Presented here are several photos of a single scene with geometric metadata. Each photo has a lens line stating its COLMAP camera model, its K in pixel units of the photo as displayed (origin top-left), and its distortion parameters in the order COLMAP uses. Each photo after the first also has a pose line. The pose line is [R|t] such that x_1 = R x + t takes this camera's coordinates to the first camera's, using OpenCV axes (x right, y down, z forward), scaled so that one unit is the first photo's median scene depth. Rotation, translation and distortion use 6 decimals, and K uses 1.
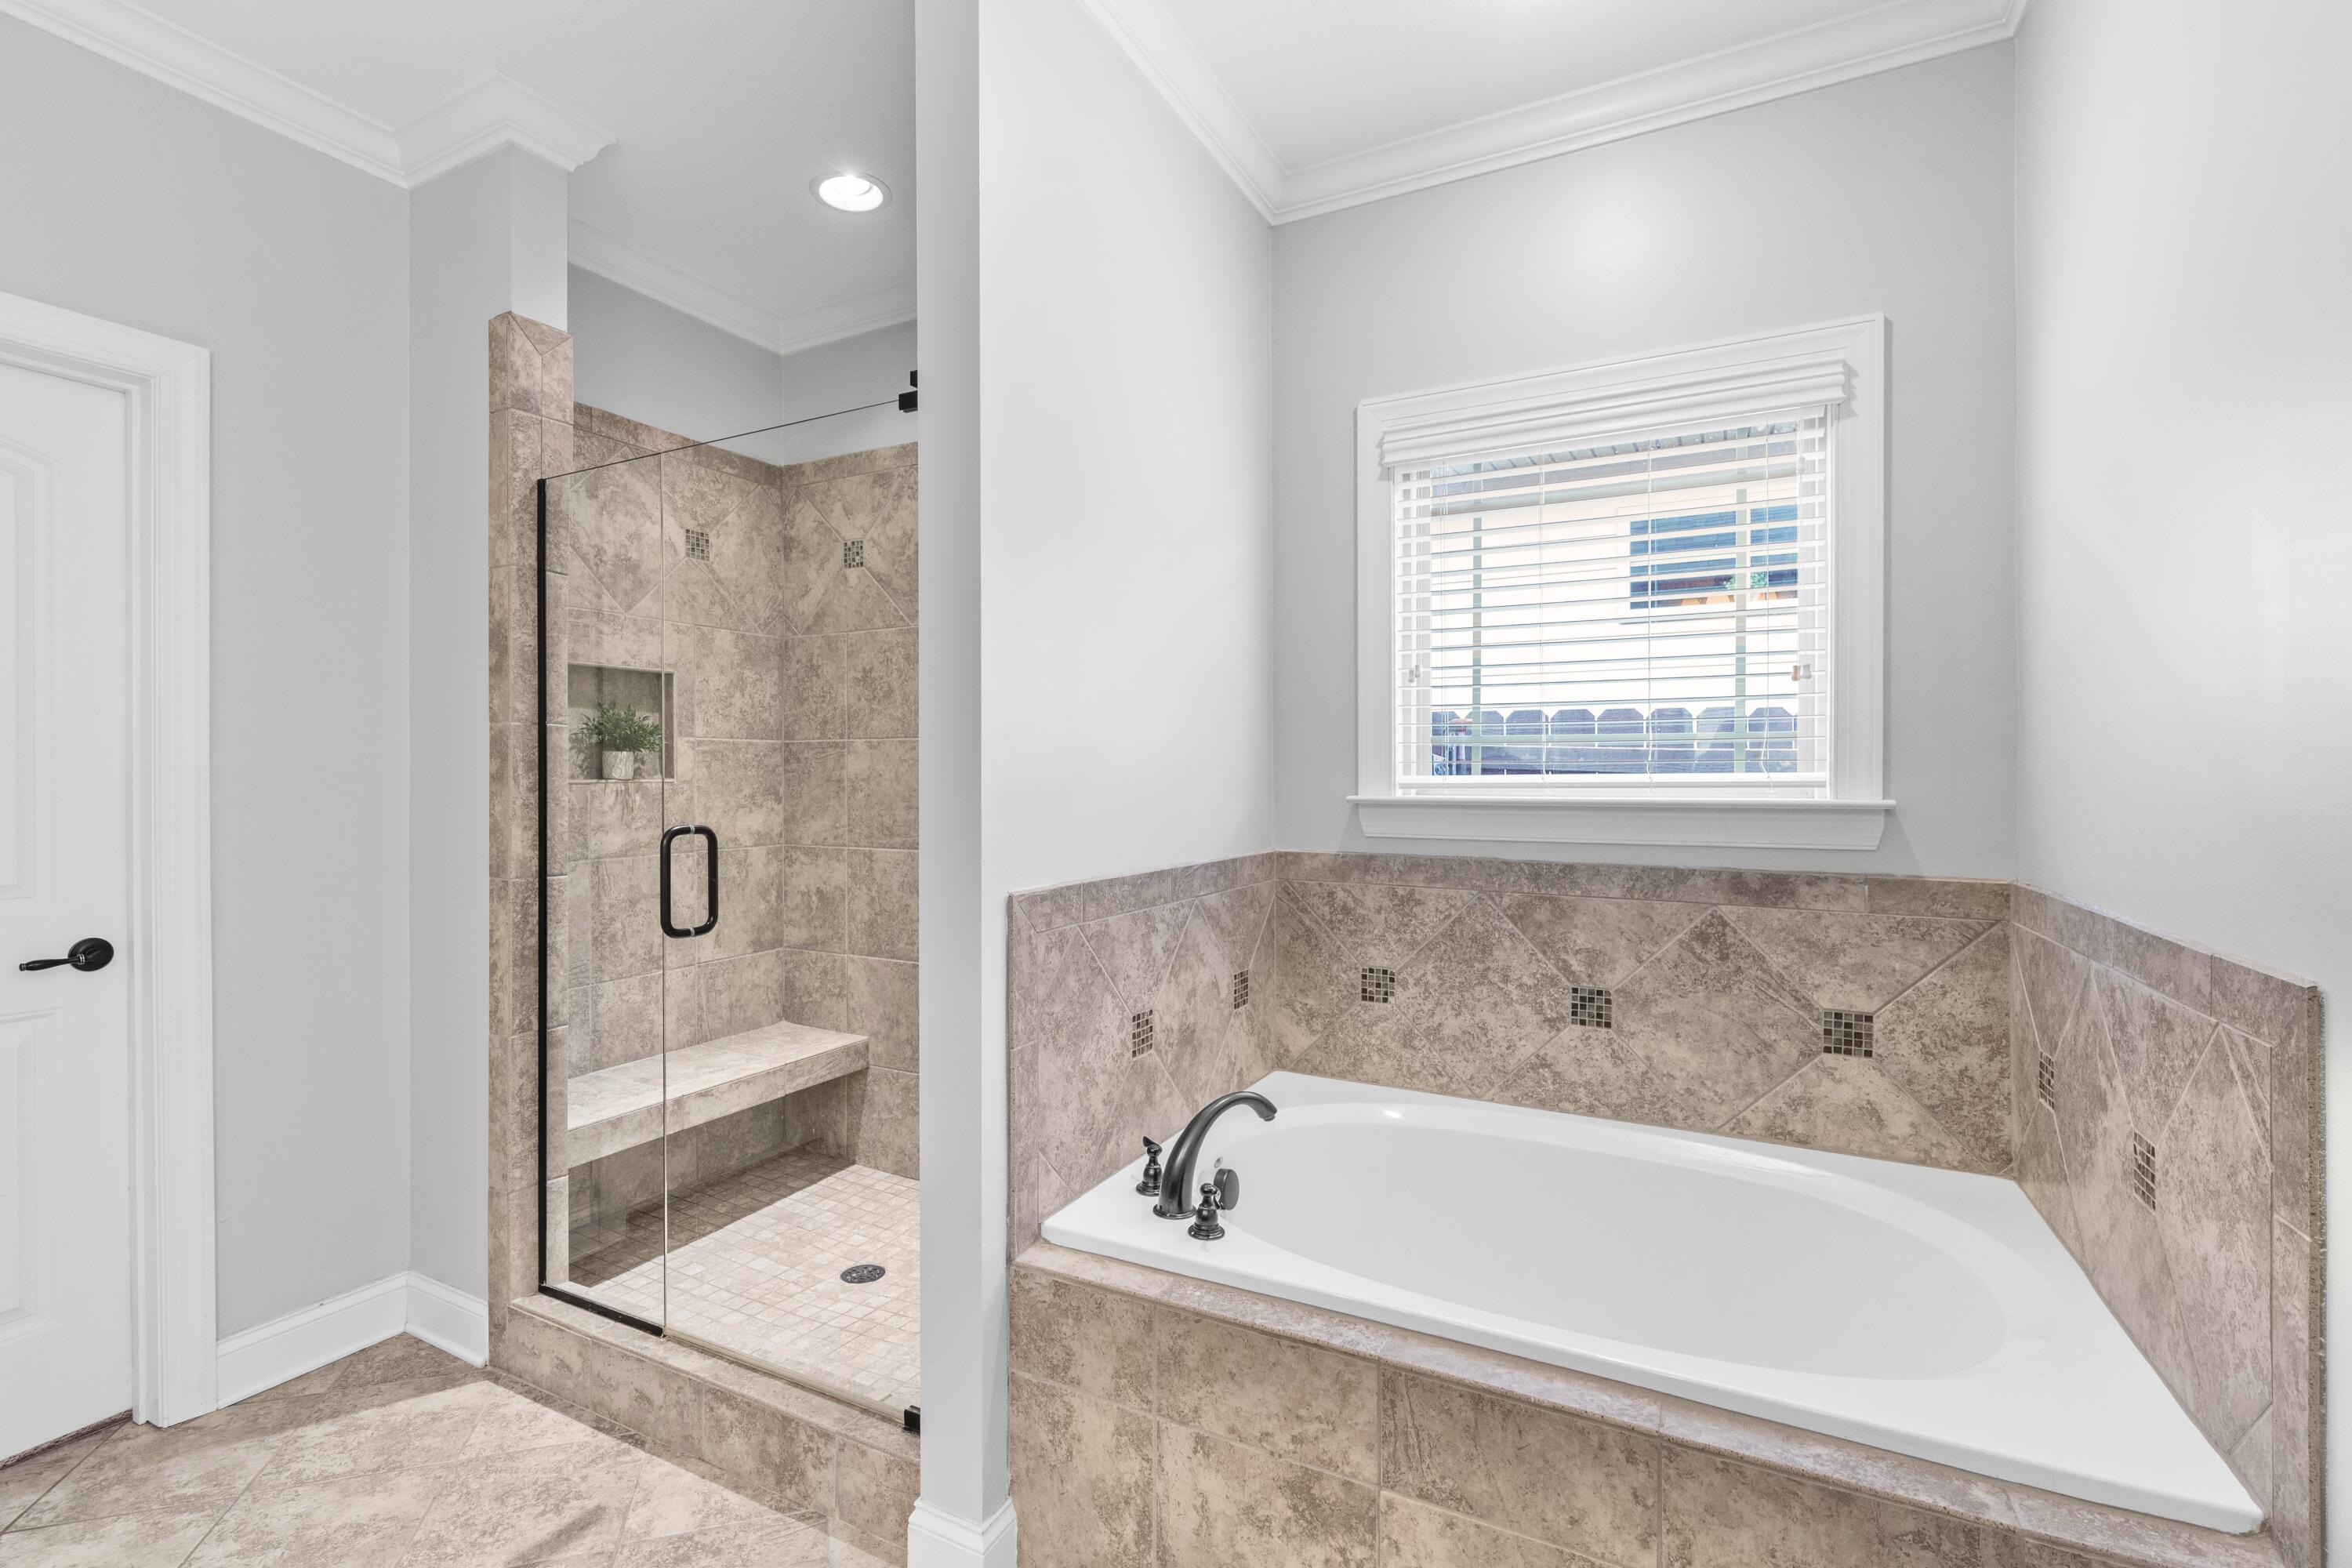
lens RADIAL K [[1067.8, 0, 1158.0], [0, 1067.8, 782.0], [0, 0, 1]] dist [-0.011050, 0.003612]
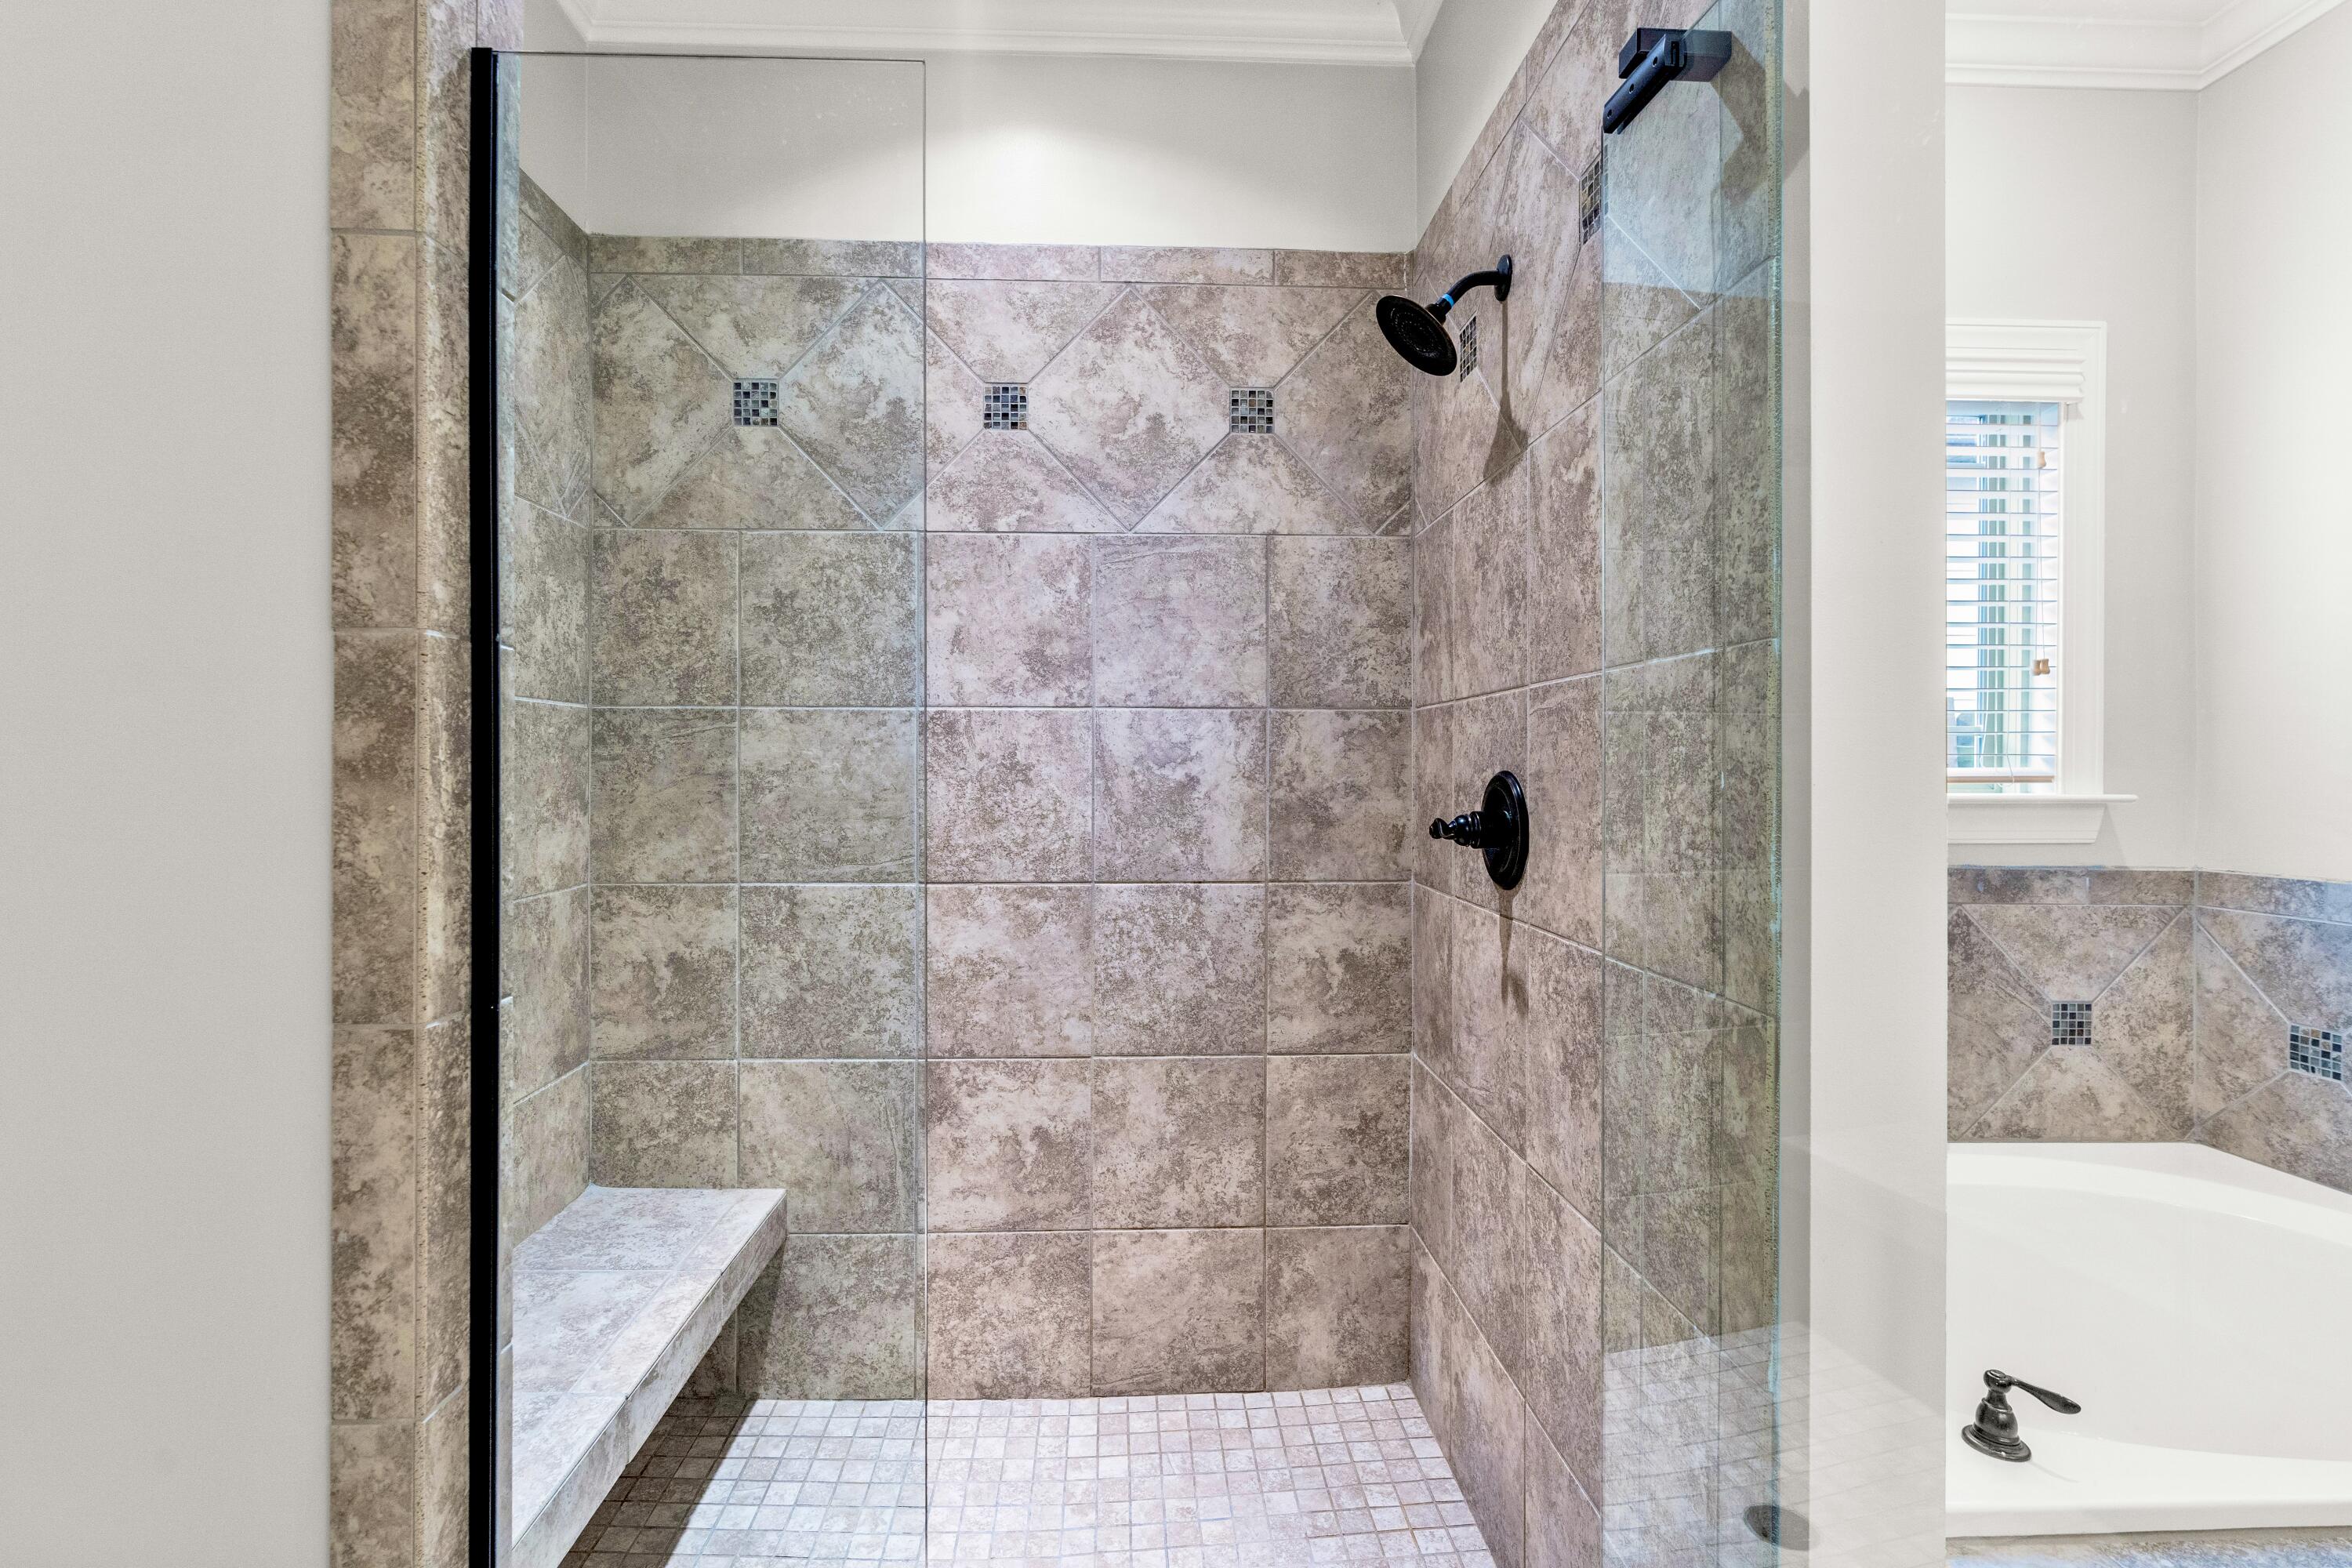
lens RADIAL K [[1067.8, 0, 1170.3], [0, 1067.8, 775.5], [0, 0, 1]] dist [-0.011050, 0.003612]
pose [[0.863968, -0.000607, 0.503547, -0.561973], [-0.000459, 0.999998, 0.001992, -0.002836], [-0.503547, -0.001952, 0.863965, 0.512255]]
